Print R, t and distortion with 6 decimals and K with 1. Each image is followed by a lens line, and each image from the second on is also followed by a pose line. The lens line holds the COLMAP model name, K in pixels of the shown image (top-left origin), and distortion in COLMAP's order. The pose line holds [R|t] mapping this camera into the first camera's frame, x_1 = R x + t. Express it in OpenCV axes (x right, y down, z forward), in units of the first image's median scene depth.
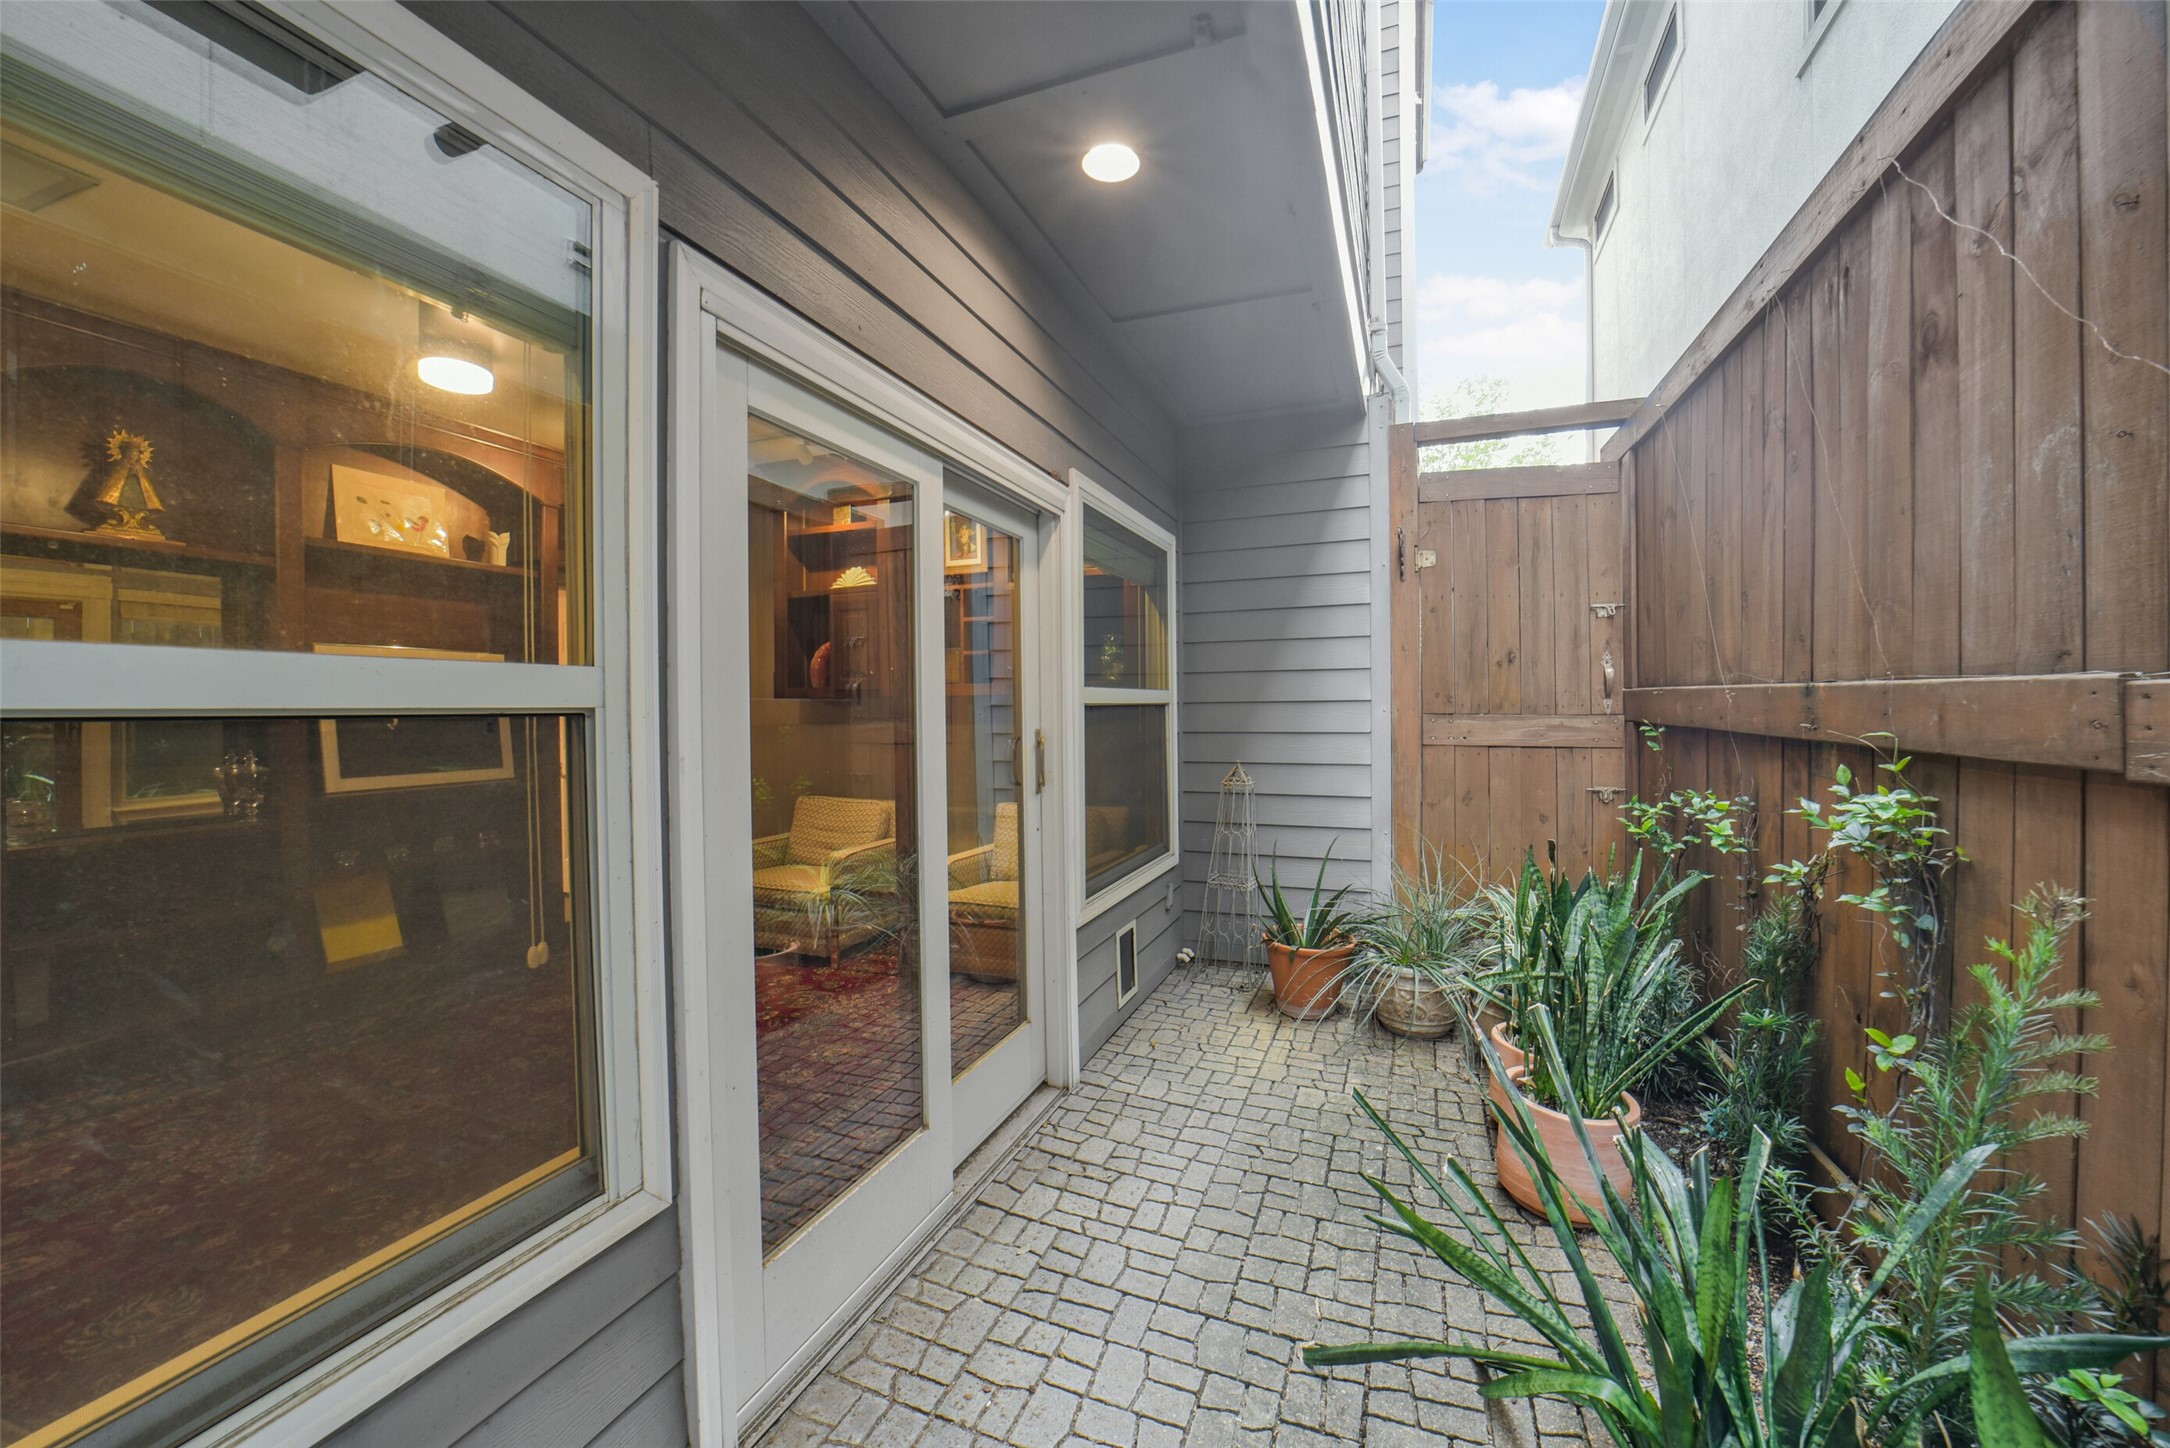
lens RADIAL K [[848.4, 0, 1114.8], [0, 848.4, 724.9], [0, 0, 1]] dist [-0.026381, 0.007014]
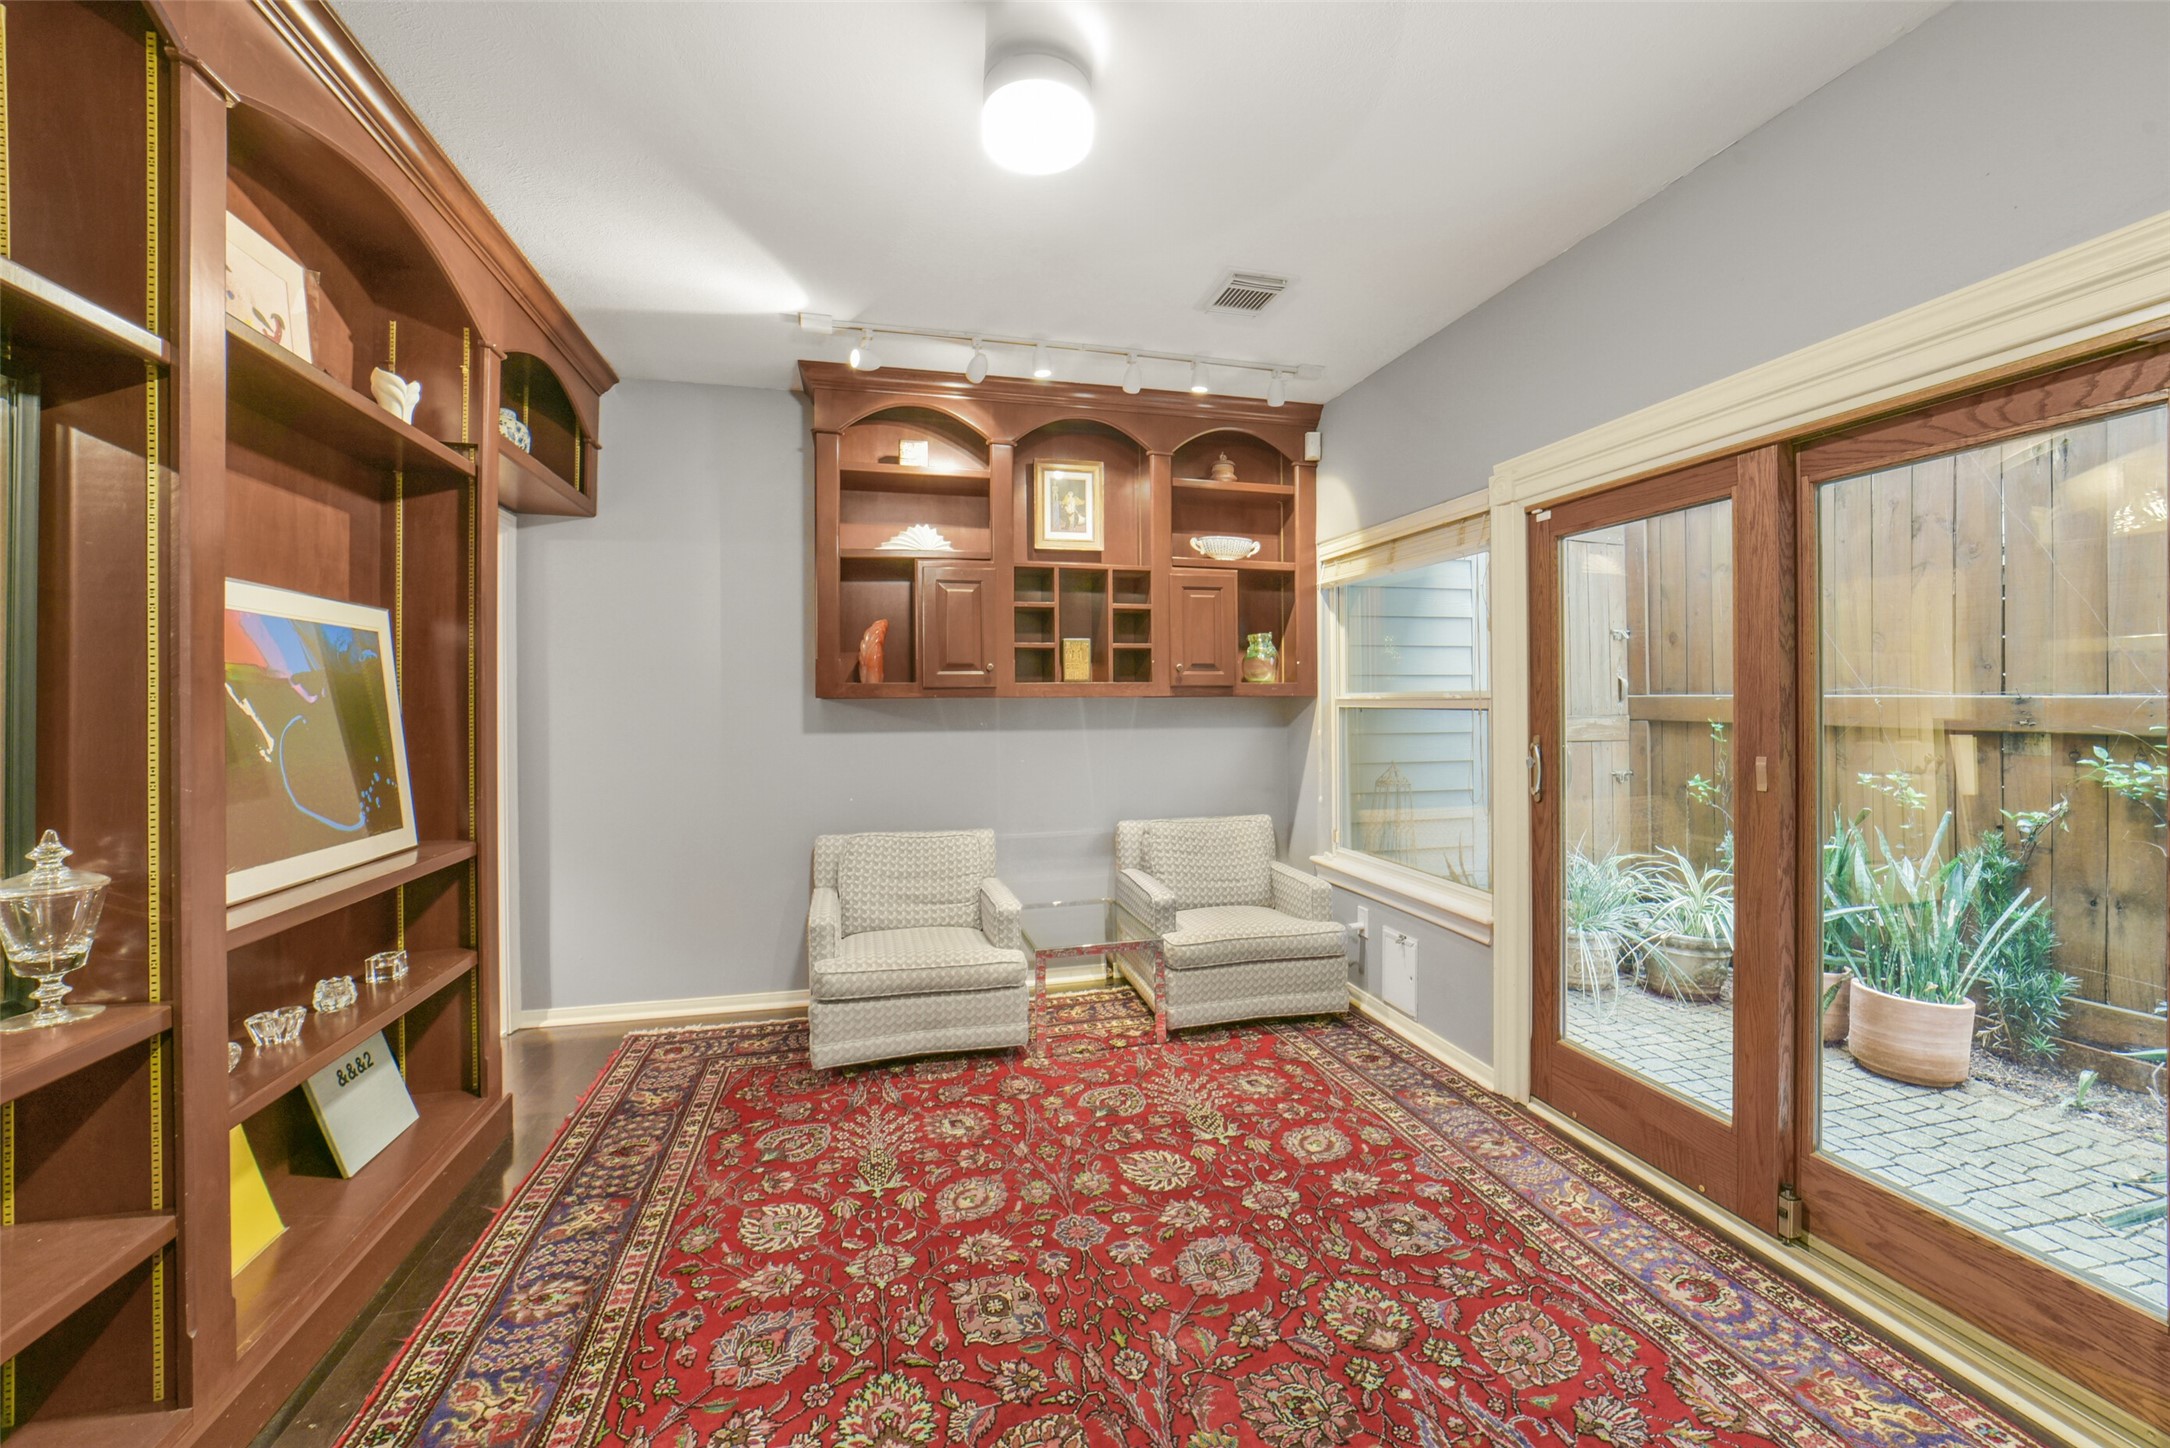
lens RADIAL K [[848.4, 0, 1089.3], [0, 848.4, 702.9], [0, 0, 1]] dist [-0.026381, 0.007014]
pose [[0.816033, 0.002952, 0.577998, -0.716402], [0.008551, 0.999816, -0.017179, -0.013903], [-0.577942, 0.018961, 0.815857, 0.342461]]
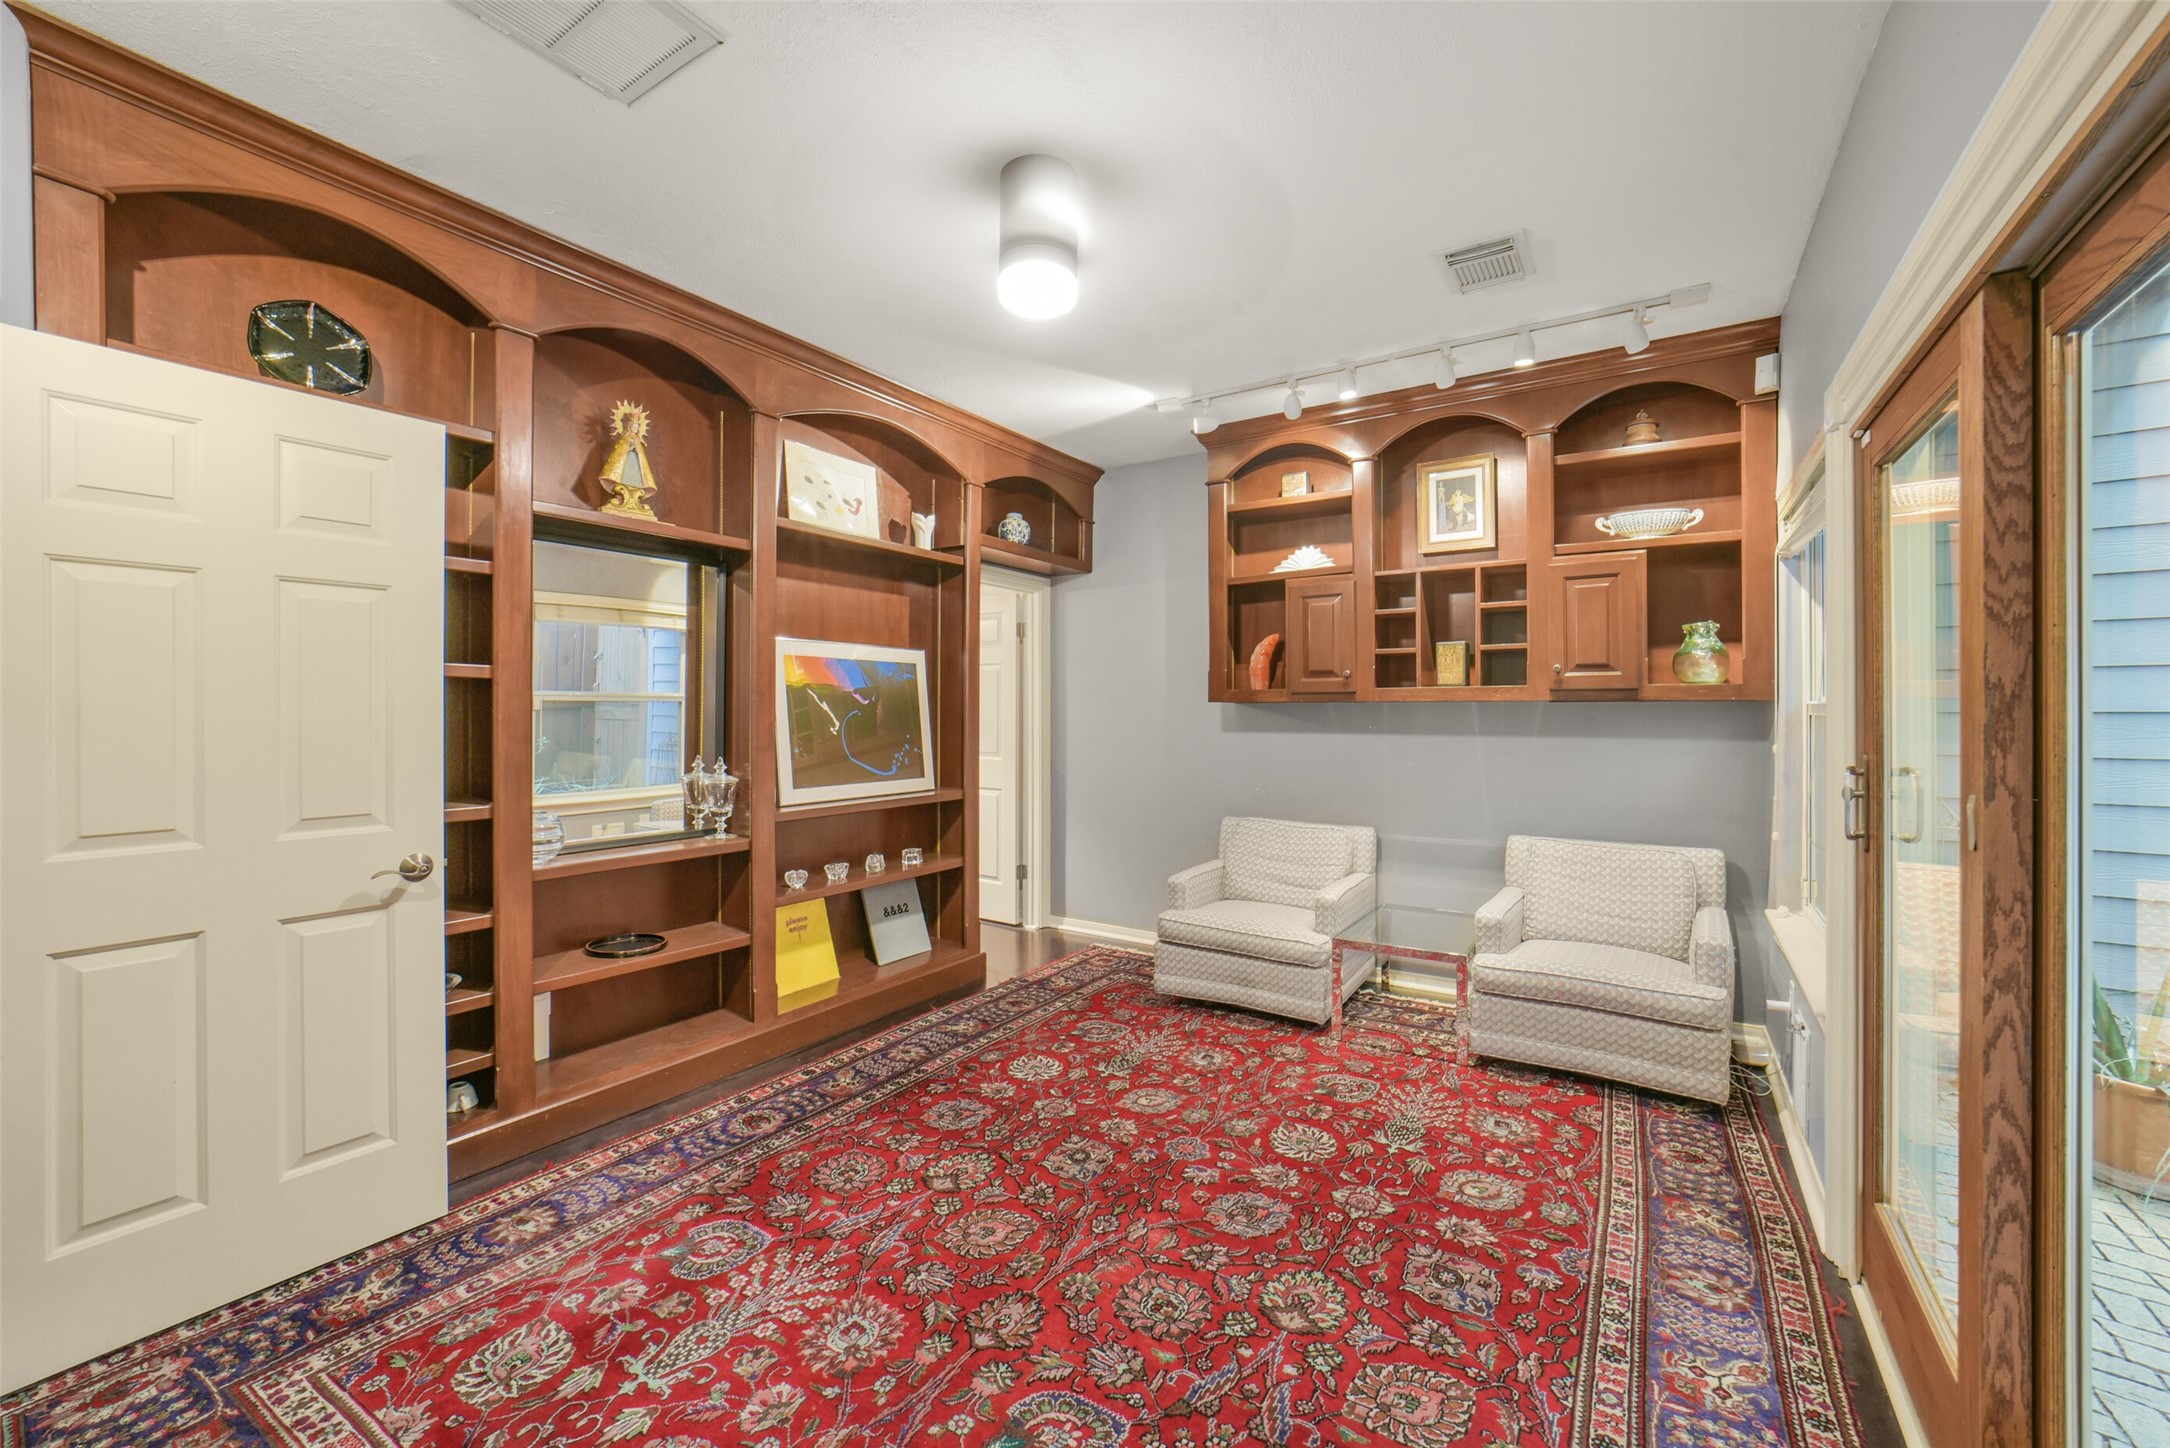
lens RADIAL K [[848.4, 0, 1129.1], [0, 848.4, 710.9], [0, 0, 1]] dist [-0.026381, 0.007014]
pose [[0.981677, 0.010328, -0.190273, -0.367703], [-0.013171, 0.999820, -0.013684, -0.009877], [0.190097, 0.015939, 0.981636, 0.163497]]
